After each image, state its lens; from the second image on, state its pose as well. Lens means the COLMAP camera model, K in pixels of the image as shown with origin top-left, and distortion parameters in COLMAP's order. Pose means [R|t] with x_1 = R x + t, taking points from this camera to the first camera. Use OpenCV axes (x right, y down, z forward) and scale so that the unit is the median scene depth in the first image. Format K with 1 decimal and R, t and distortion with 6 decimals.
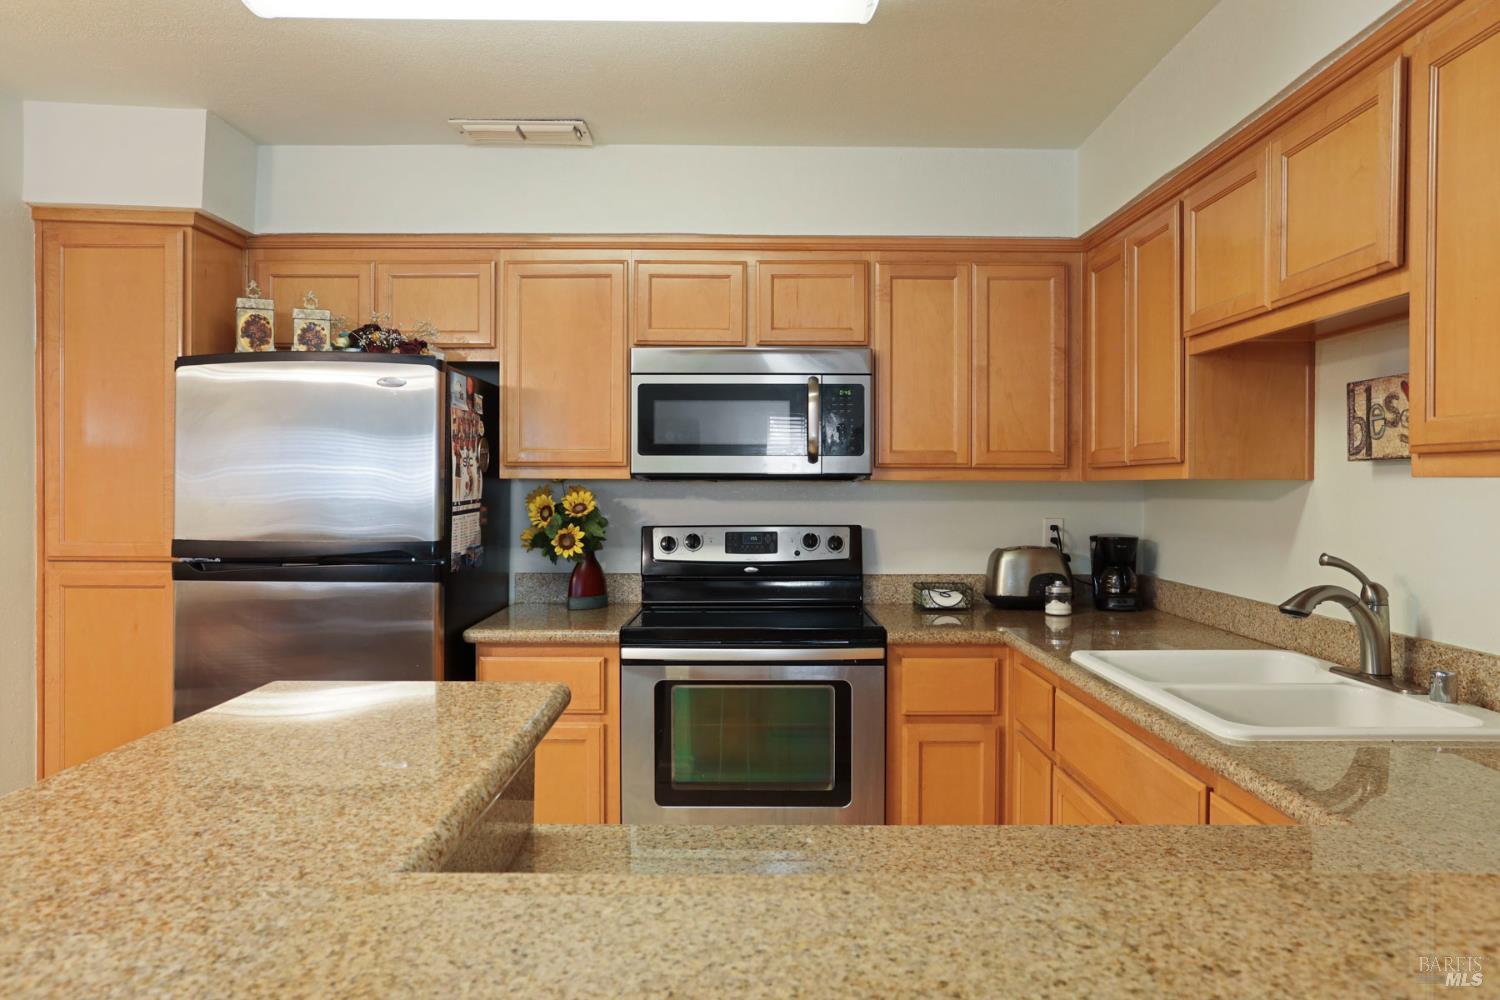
lens RADIAL K [[994.2, 0, 739.2], [0, 994.2, 490.9], [0, 0, 1]] dist [-0.045826, 0.032747]
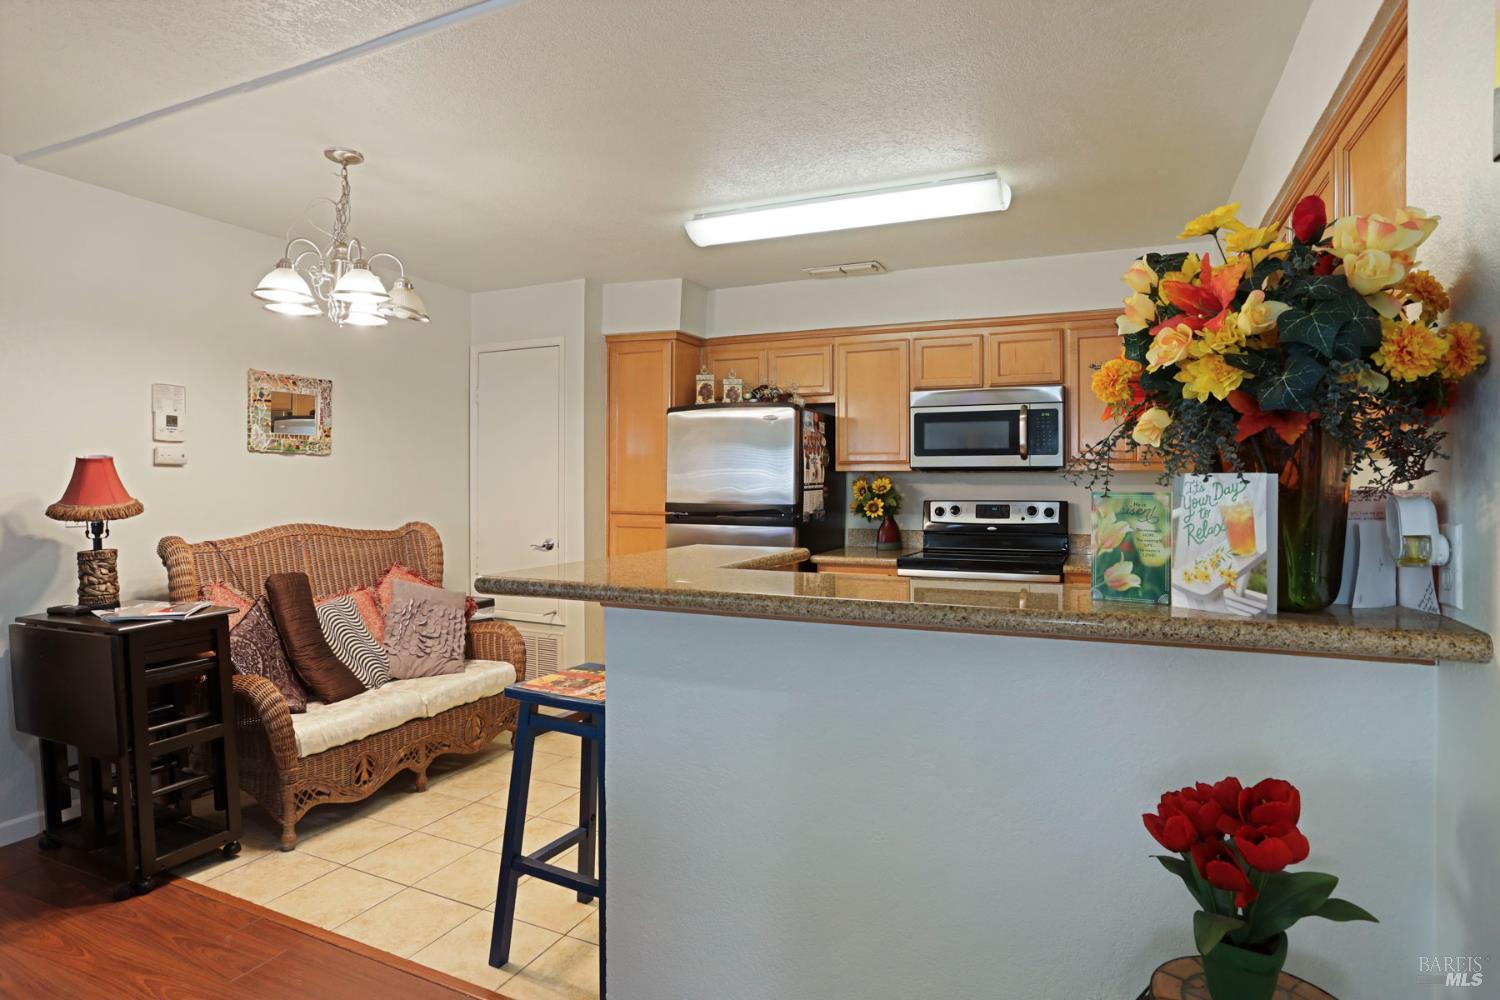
lens RADIAL K [[791.5, 0, 749.0], [0, 791.5, 492.5], [0, 0, 1]] dist [-0.073622, -0.000223]
pose [[0.909785, 0.004142, -0.415060, 0.192867], [-0.003568, 0.999991, 0.002157, 0.022771], [0.415065, -0.000481, 0.909792, -0.308184]]
